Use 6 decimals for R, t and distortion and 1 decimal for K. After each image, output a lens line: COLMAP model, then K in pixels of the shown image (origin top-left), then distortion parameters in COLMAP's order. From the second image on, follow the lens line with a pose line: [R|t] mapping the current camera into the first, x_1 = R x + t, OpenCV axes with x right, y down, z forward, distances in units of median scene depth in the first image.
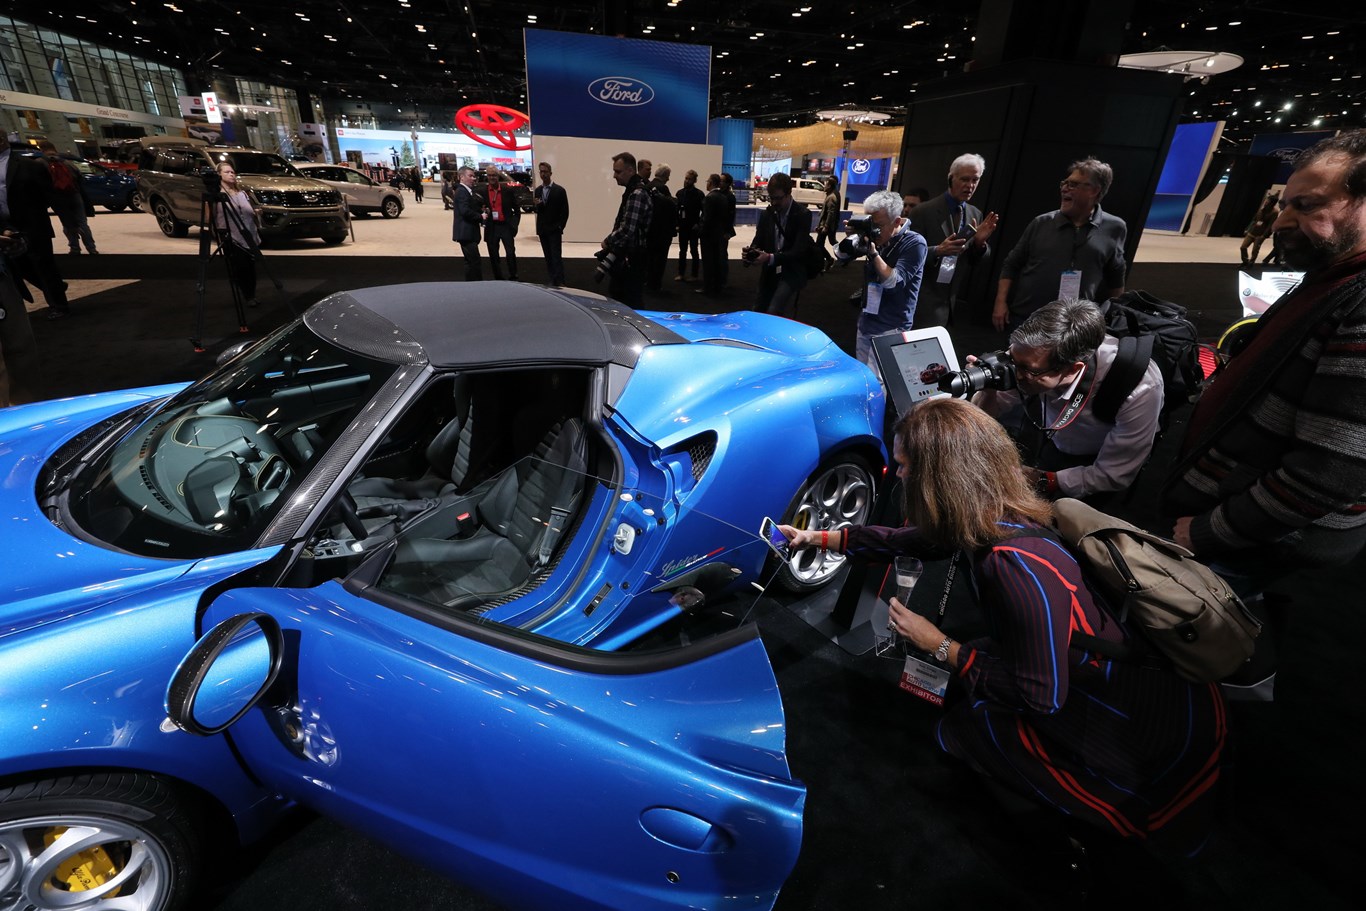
lens RADIAL K [[624.9, 0, 690.4], [0, 624.9, 459.2], [0, 0, 1]] dist [0.001138, -0.000352]
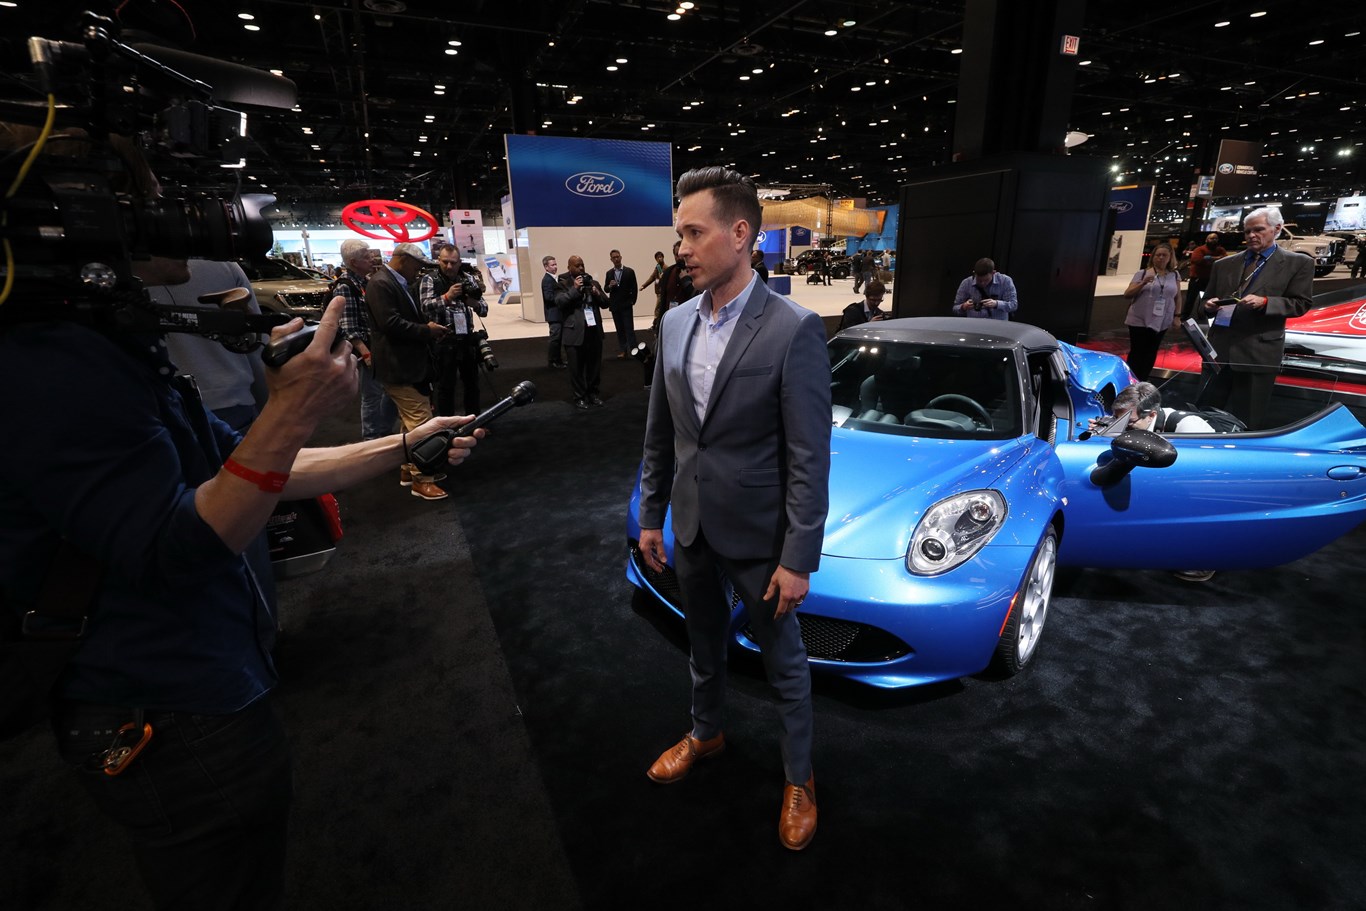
lens RADIAL K [[668.7, 0, 679.0], [0, 668.7, 451.0], [0, 0, 1]] dist [-0.000407, -0.000218]
pose [[0.980774, -0.110220, 0.161041, -0.353599], [0.131235, 0.983276, -0.126272, 0.054299], [-0.144430, 0.144979, 0.978837, -0.153133]]
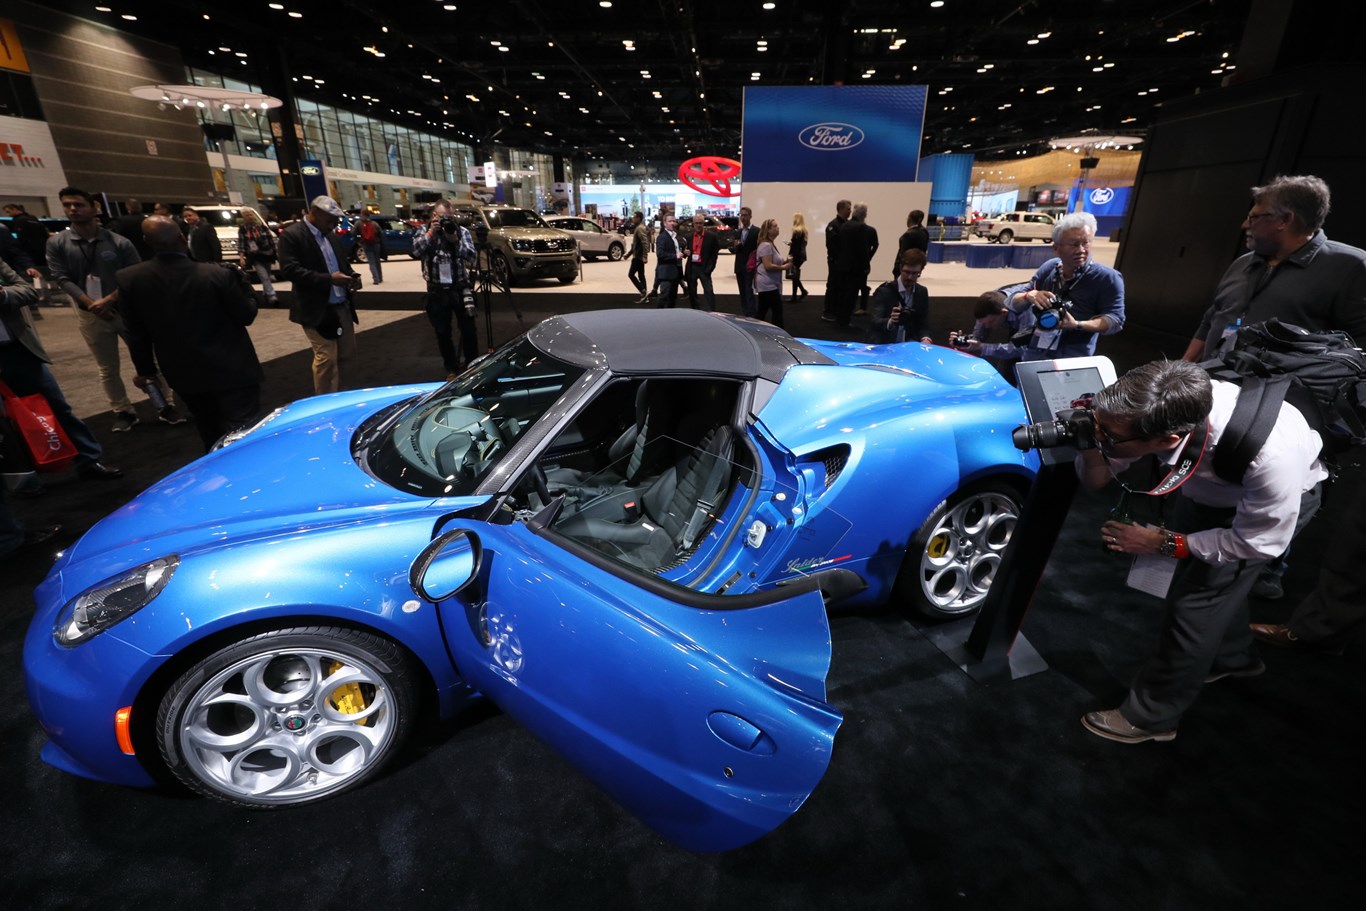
lens RADIAL K [[624.9, 0, 683.0], [0, 624.9, 457.3], [0, 0, 1]] dist [0.001138, -0.000352]
pose [[0.949262, 0.079615, -0.304243, 0.022920], [-0.097698, 0.994214, -0.044655, 0.012601], [0.298927, 0.072113, 0.951547, -0.026151]]
